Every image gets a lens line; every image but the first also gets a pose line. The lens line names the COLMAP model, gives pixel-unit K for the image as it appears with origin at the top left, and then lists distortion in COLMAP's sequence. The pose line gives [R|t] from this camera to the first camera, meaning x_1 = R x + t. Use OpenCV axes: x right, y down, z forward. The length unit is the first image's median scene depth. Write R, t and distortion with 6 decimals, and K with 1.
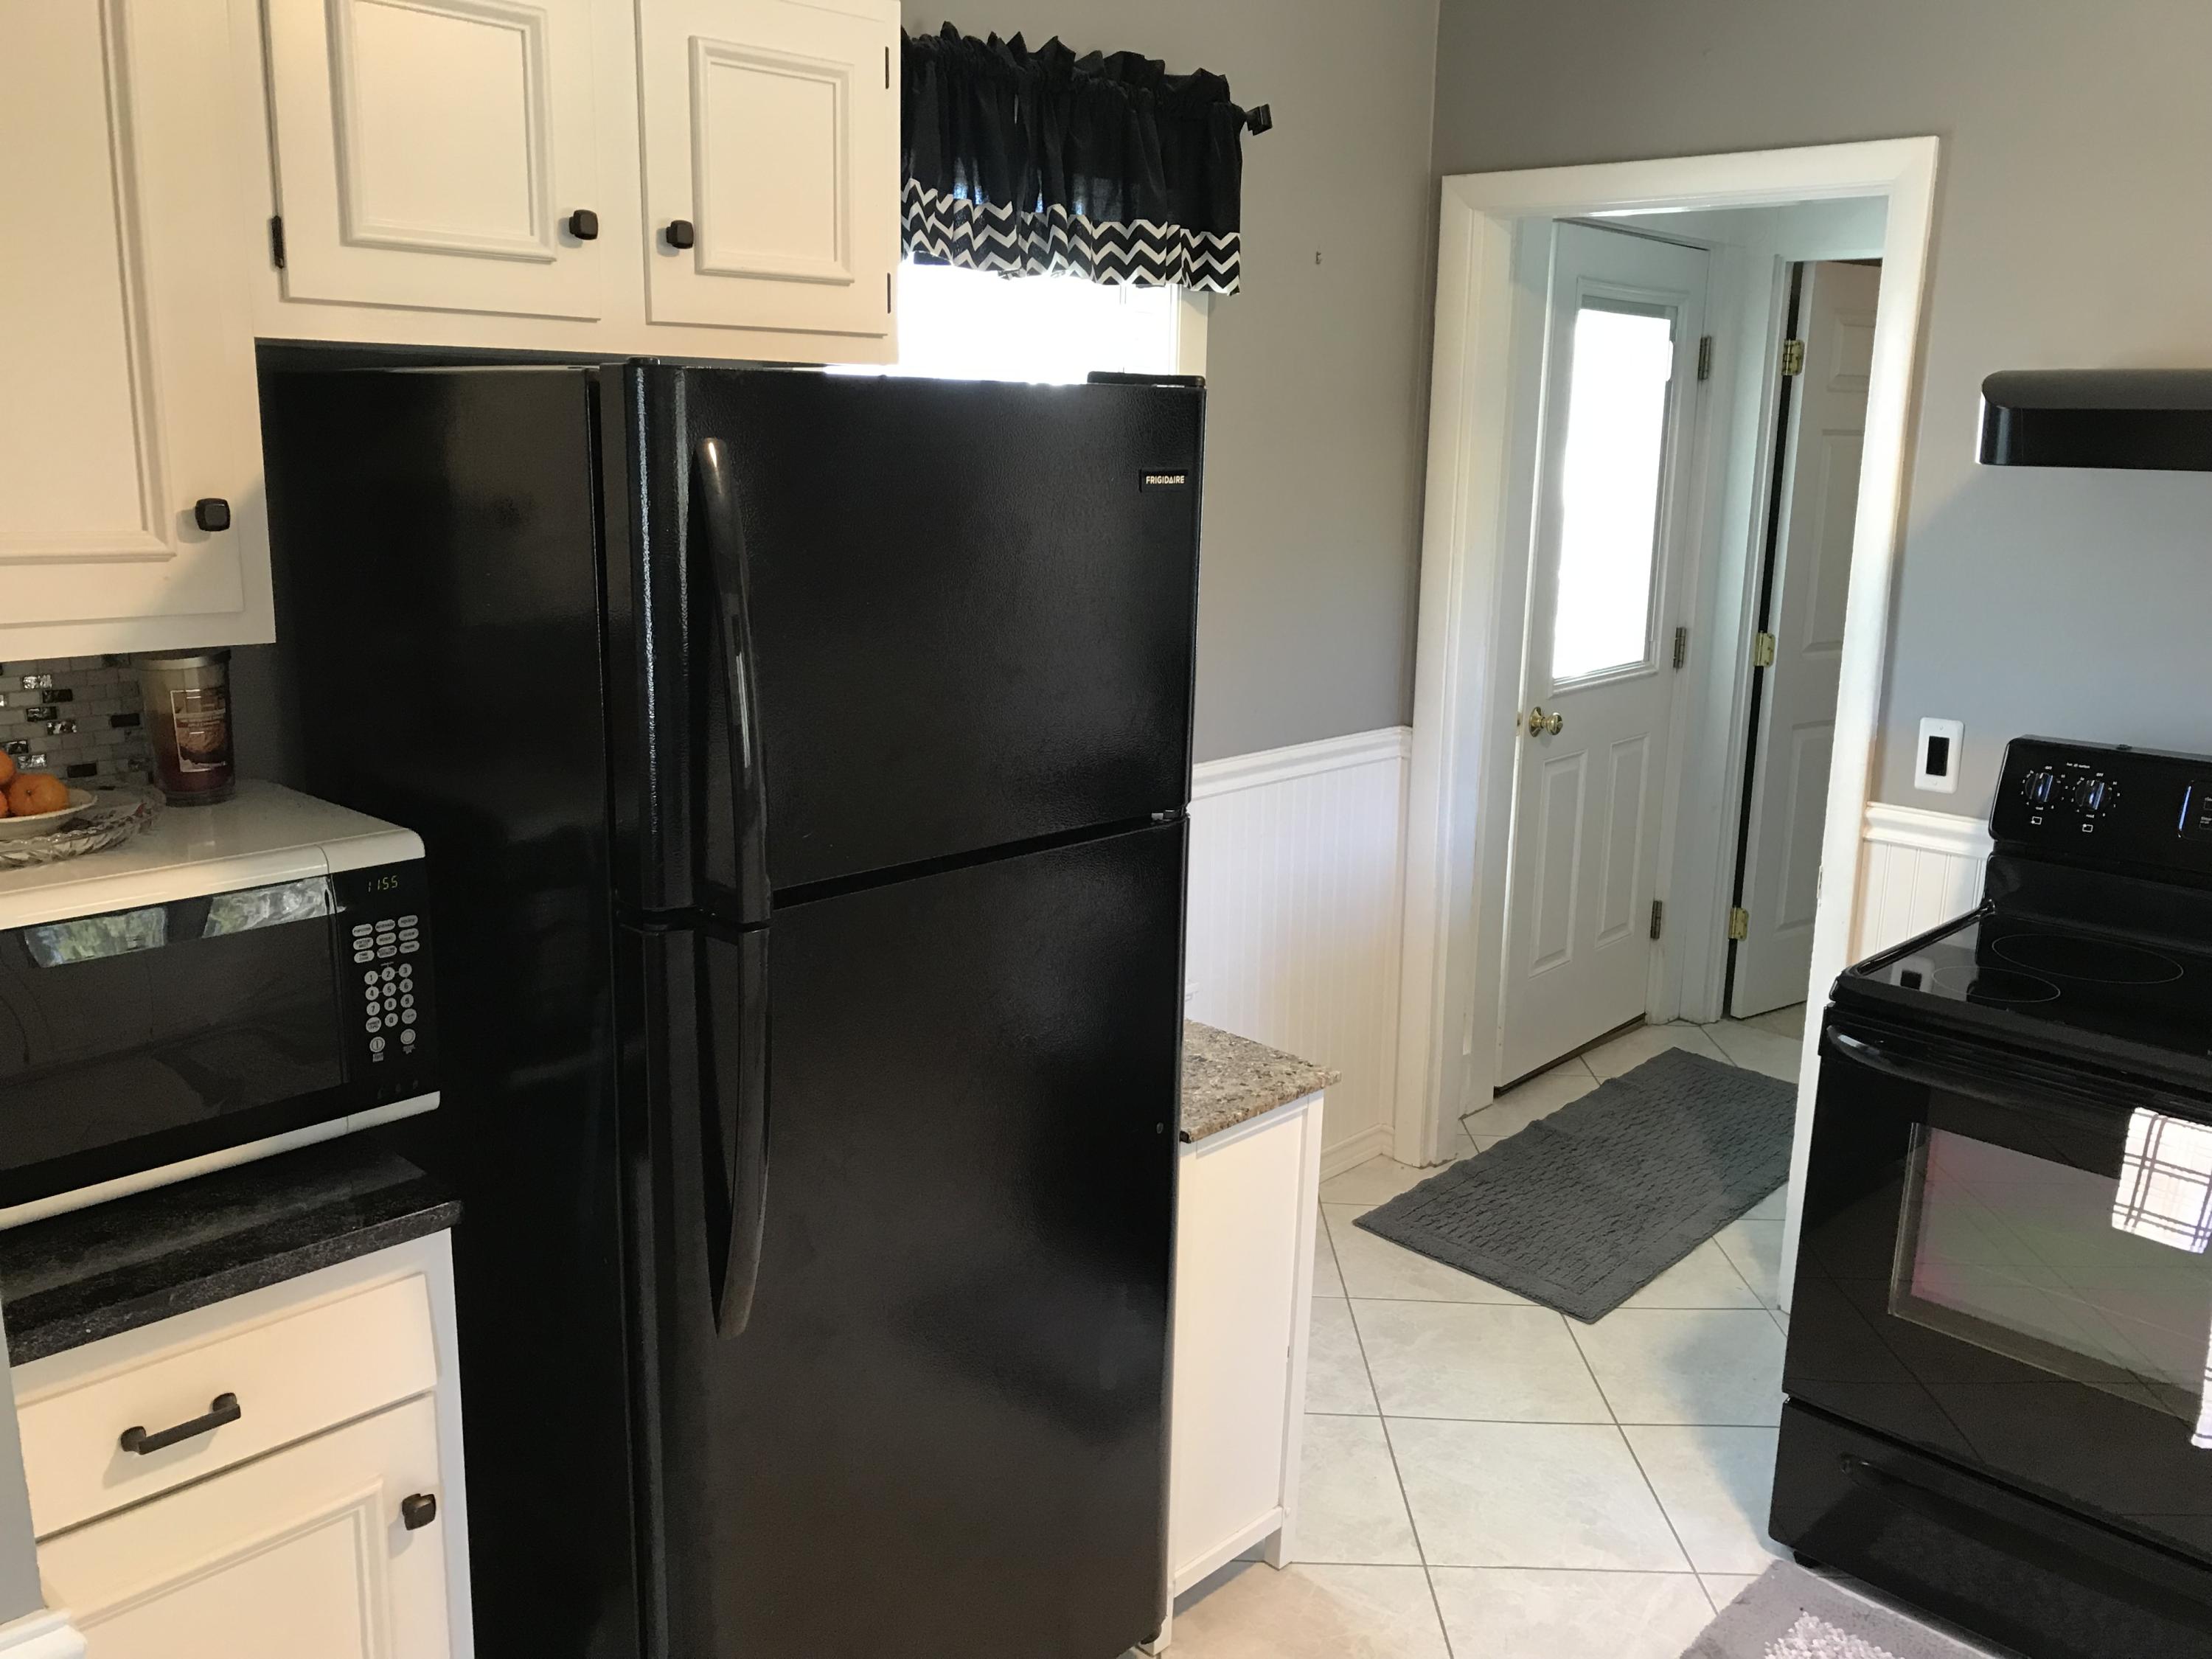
lens RADIAL K [[1823.9, 0, 1101.1], [0, 1823.9, 817.3], [0, 0, 1]] dist [0.013140, 0.005645]
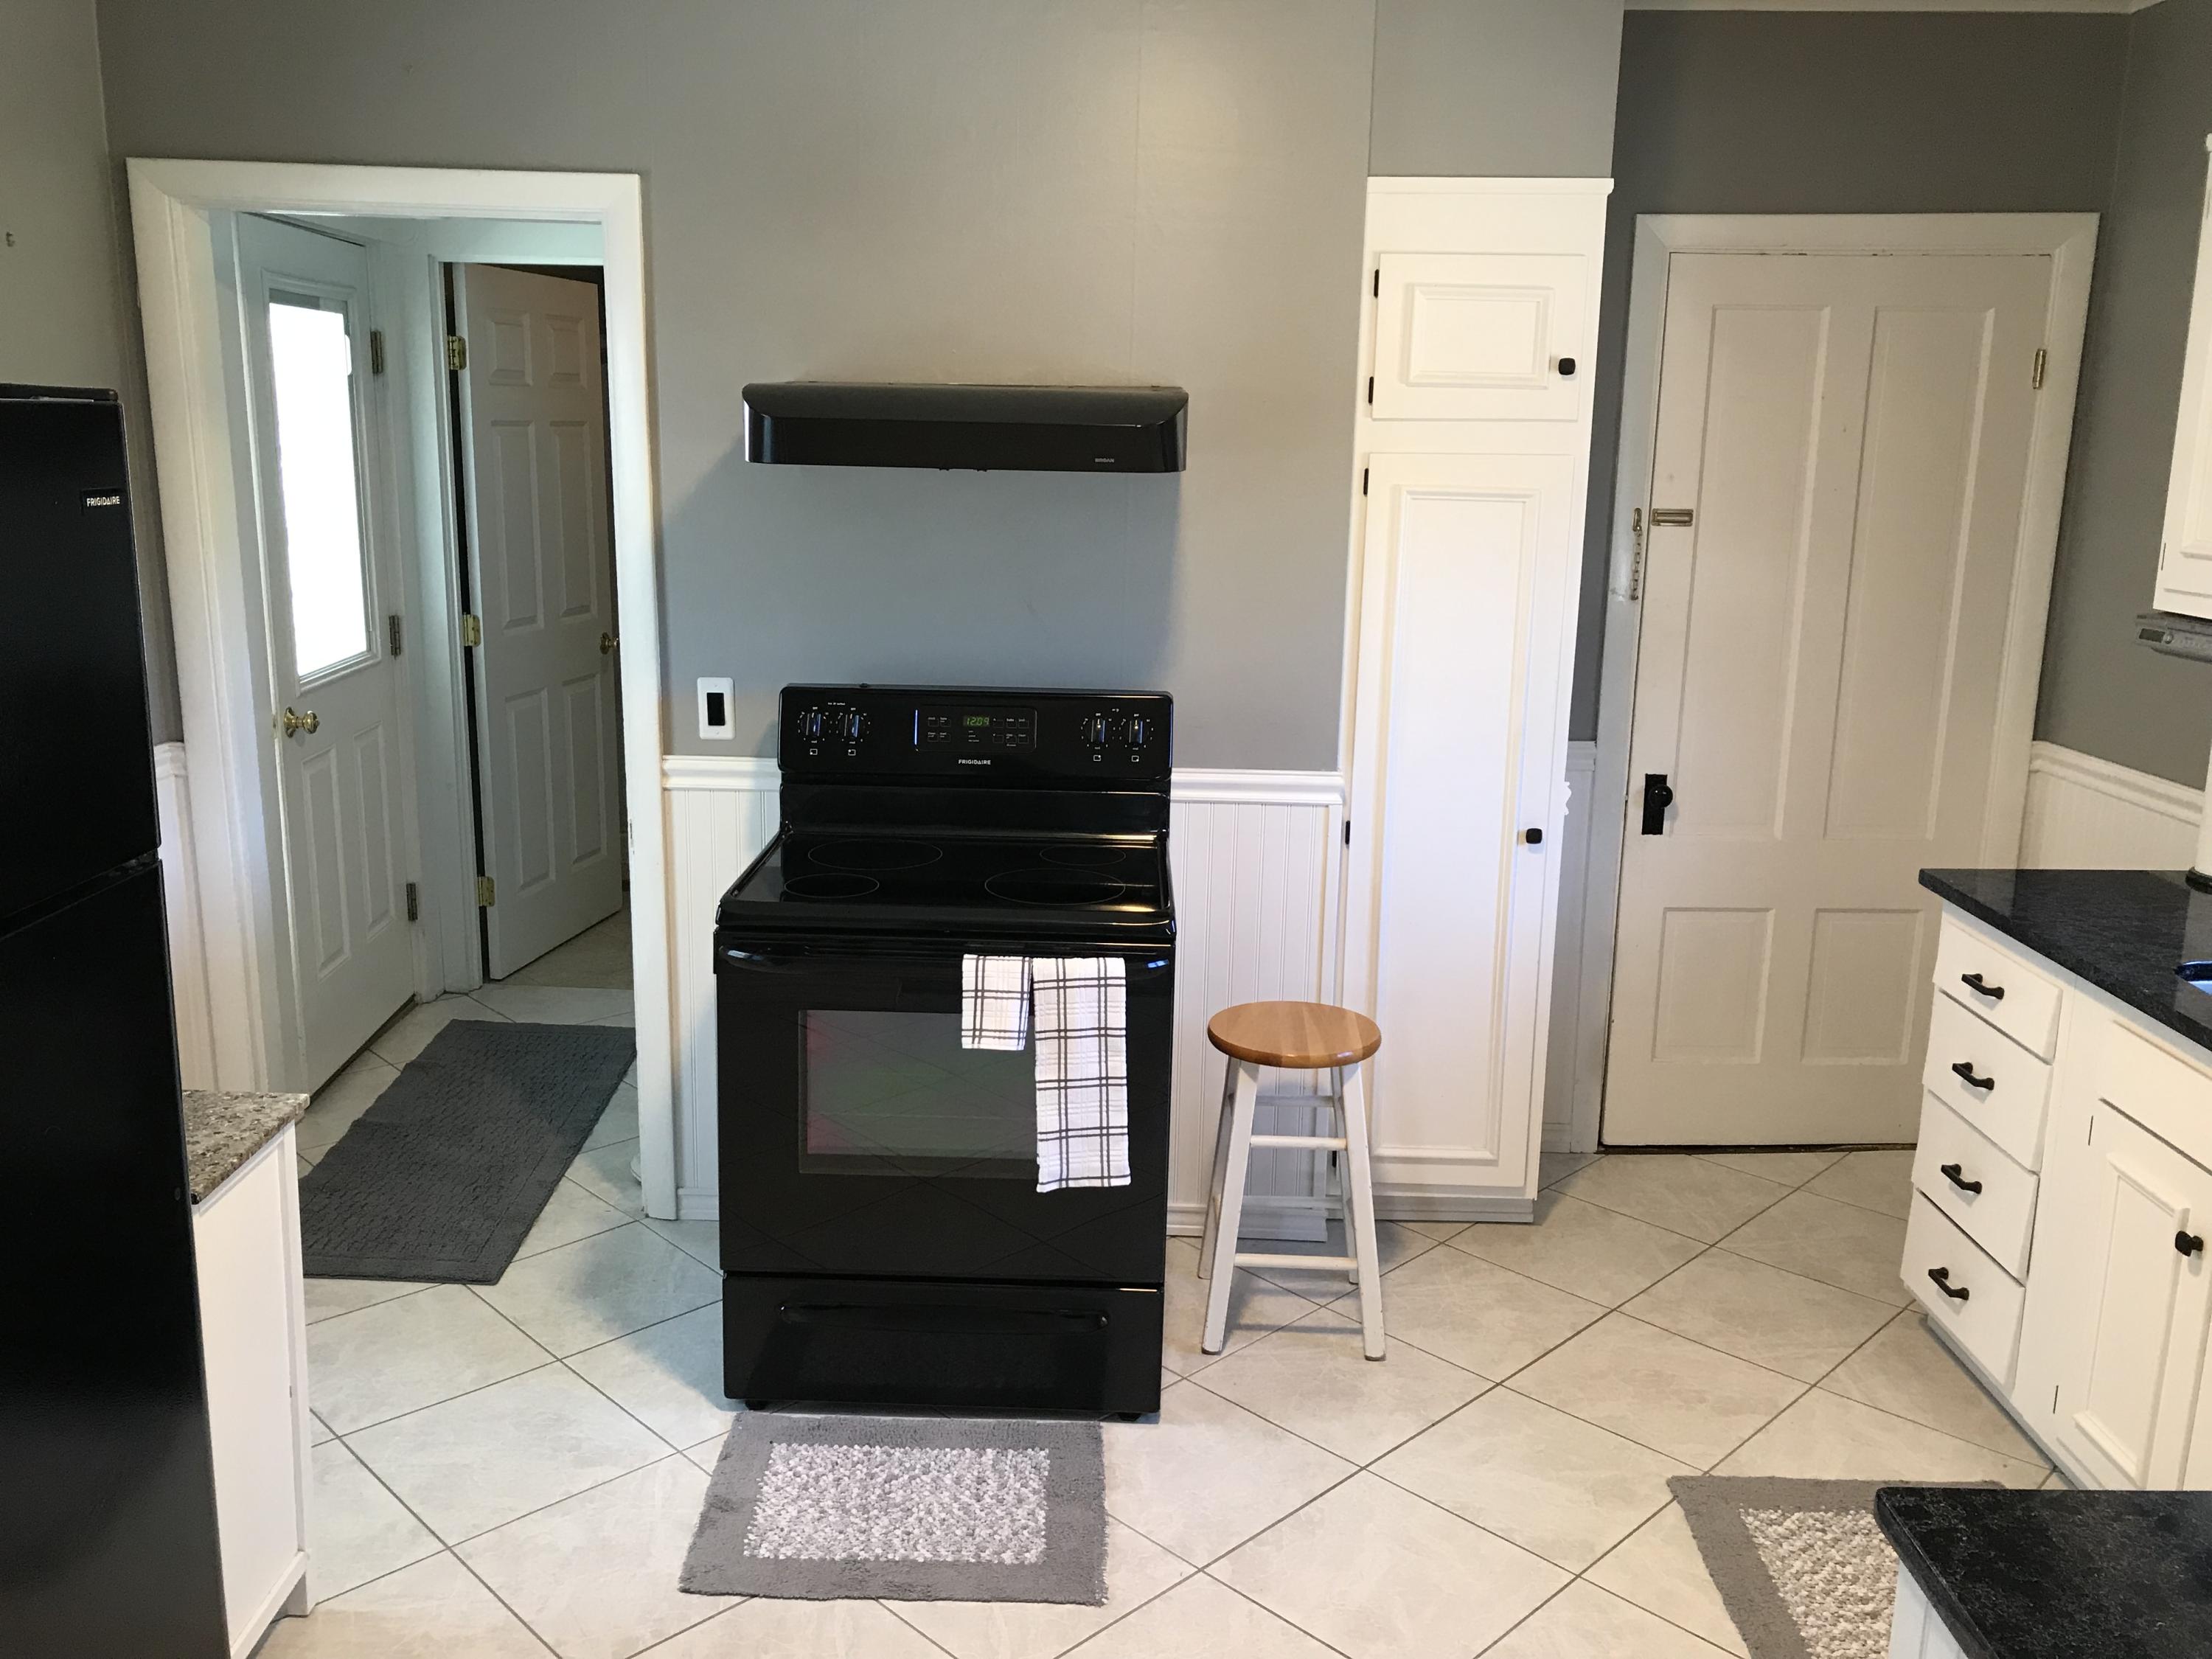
lens RADIAL K [[1807.6, 0, 1066.2], [0, 1807.6, 805.6], [0, 0, 1]] dist [0.104188, -0.131023]
pose [[0.731577, -0.149007, 0.665275, -0.180306], [0.144899, 0.987512, 0.061841, -0.013085], [-0.666182, 0.051156, 0.744033, -0.013992]]
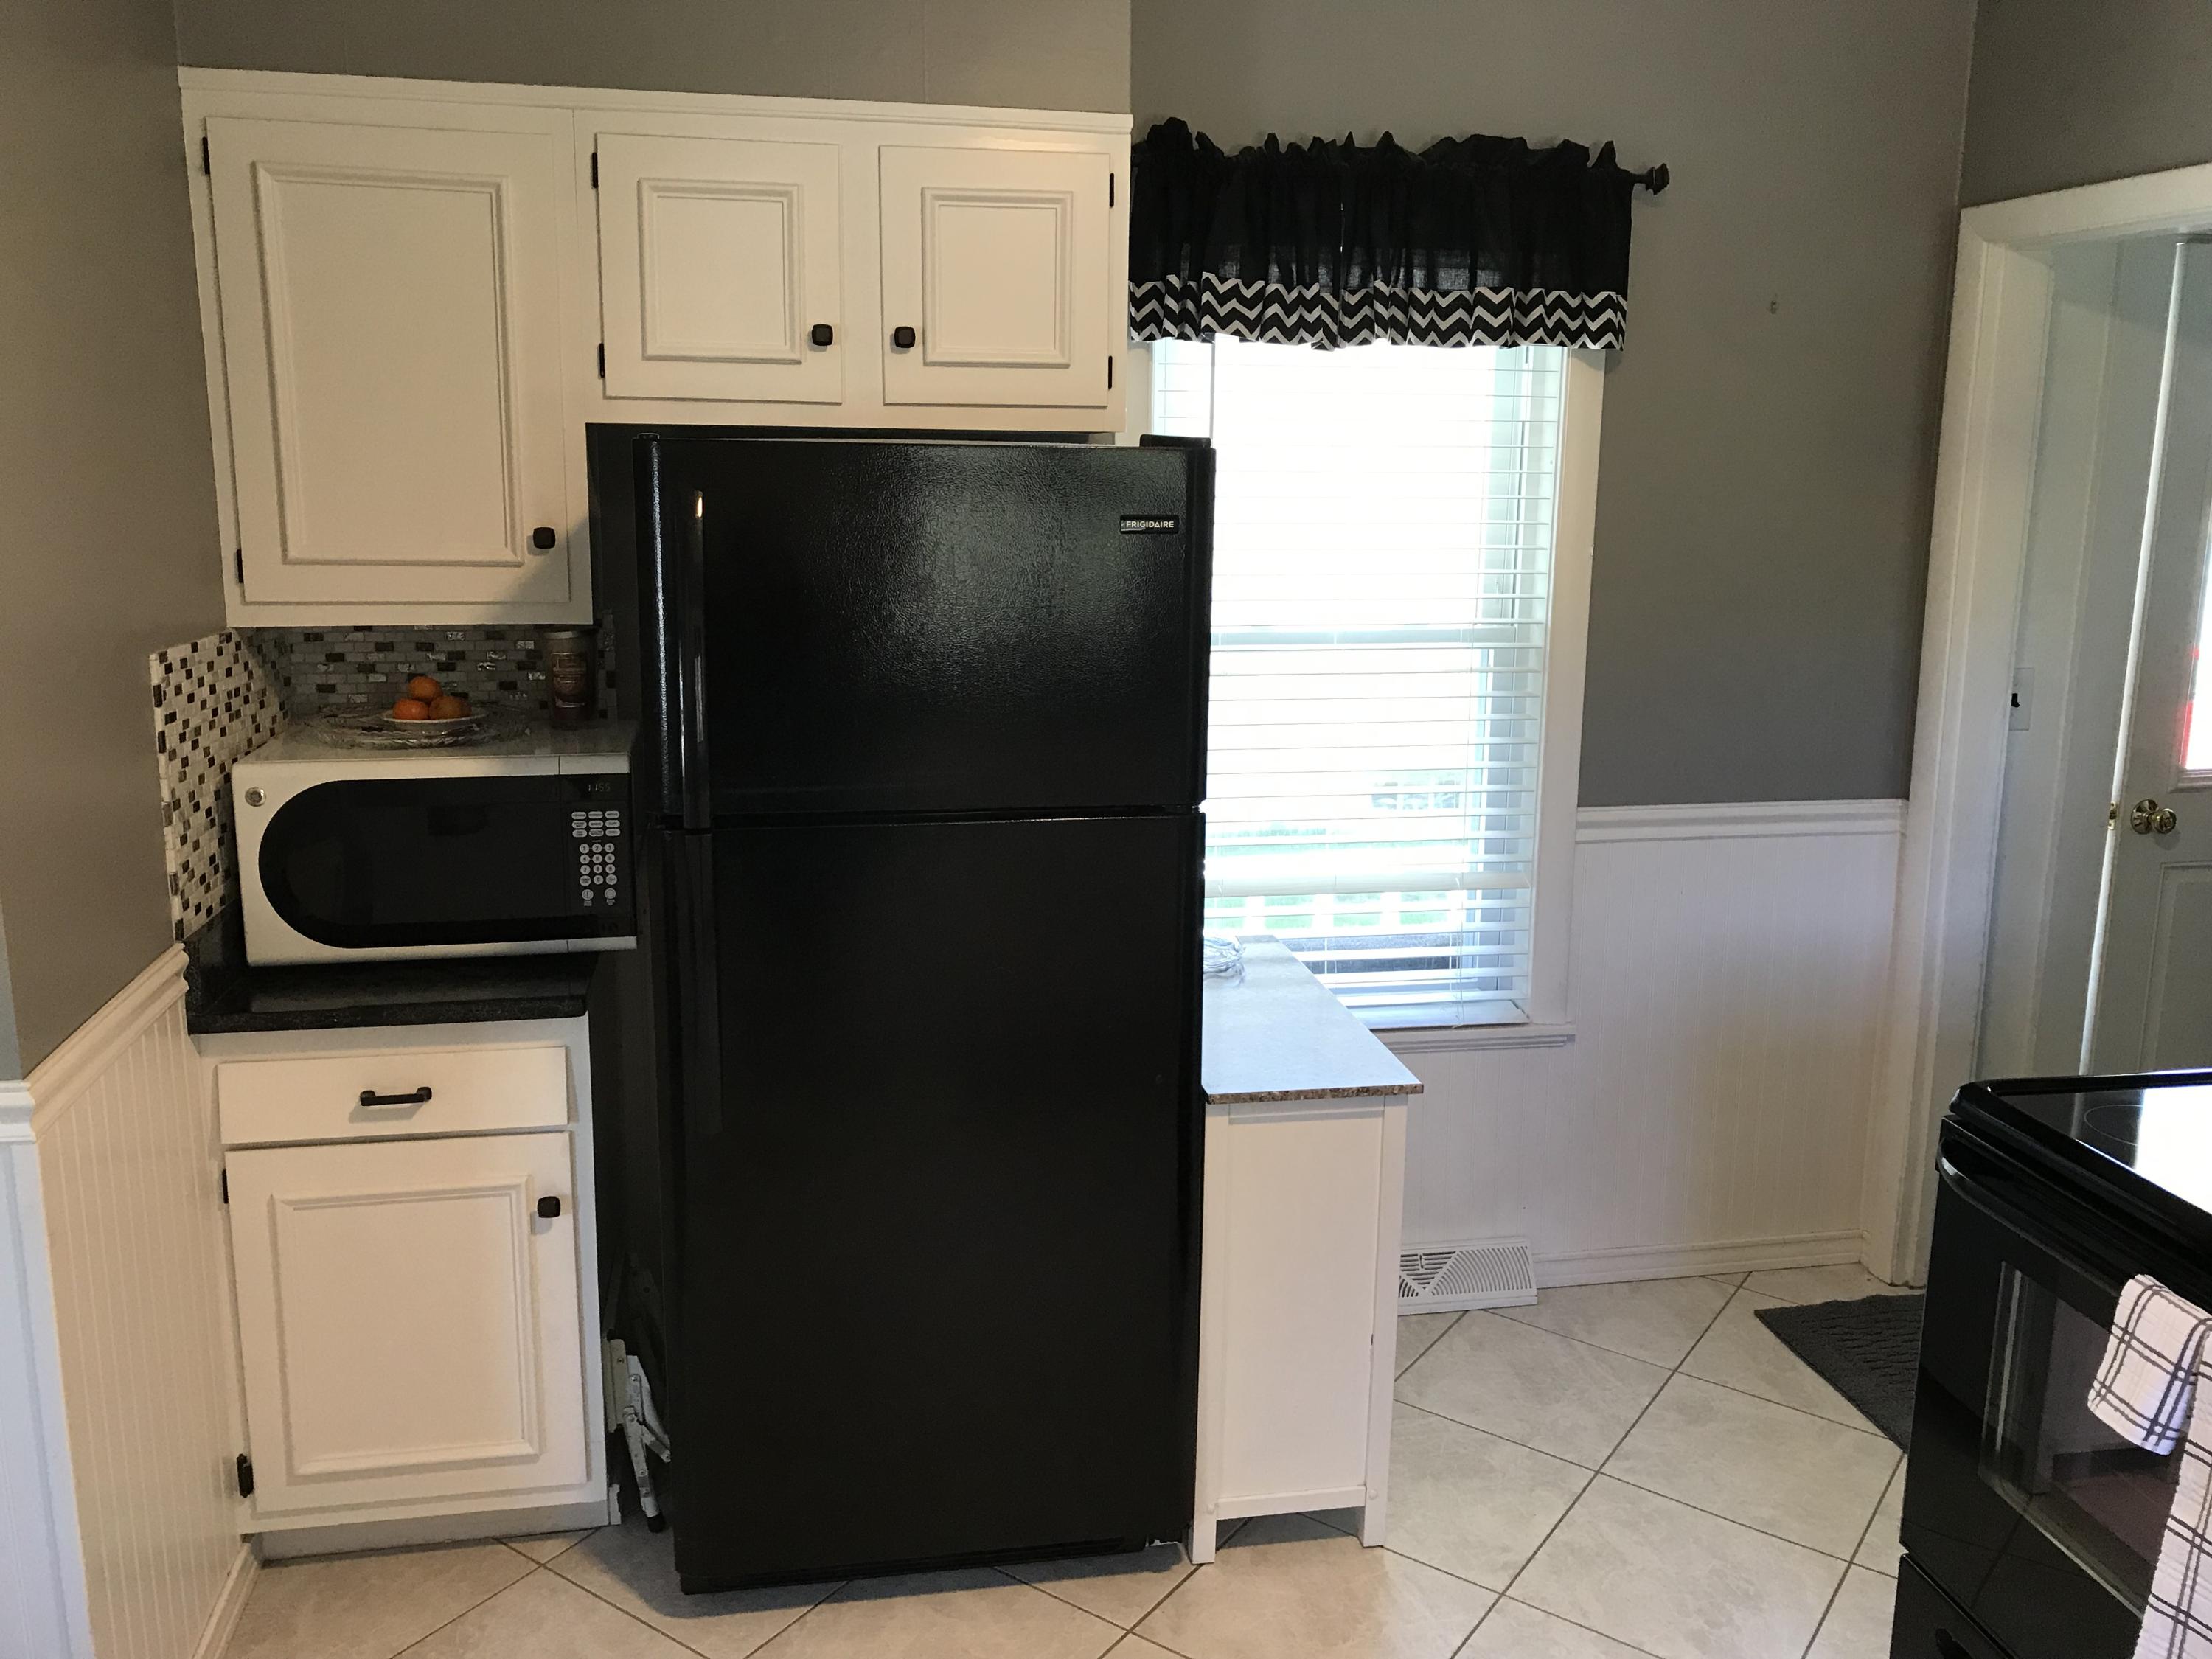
lens RADIAL K [[1805.9, 0, 1099.7], [0, 1805.9, 802.8], [0, 0, 1]] dist [0.052655, -0.097644]
pose [[0.810583, 0.097933, -0.577377, 0.506383], [-0.119438, 0.992841, 0.000724, -0.000295], [0.573315, 0.068374, 0.816477, 0.021249]]
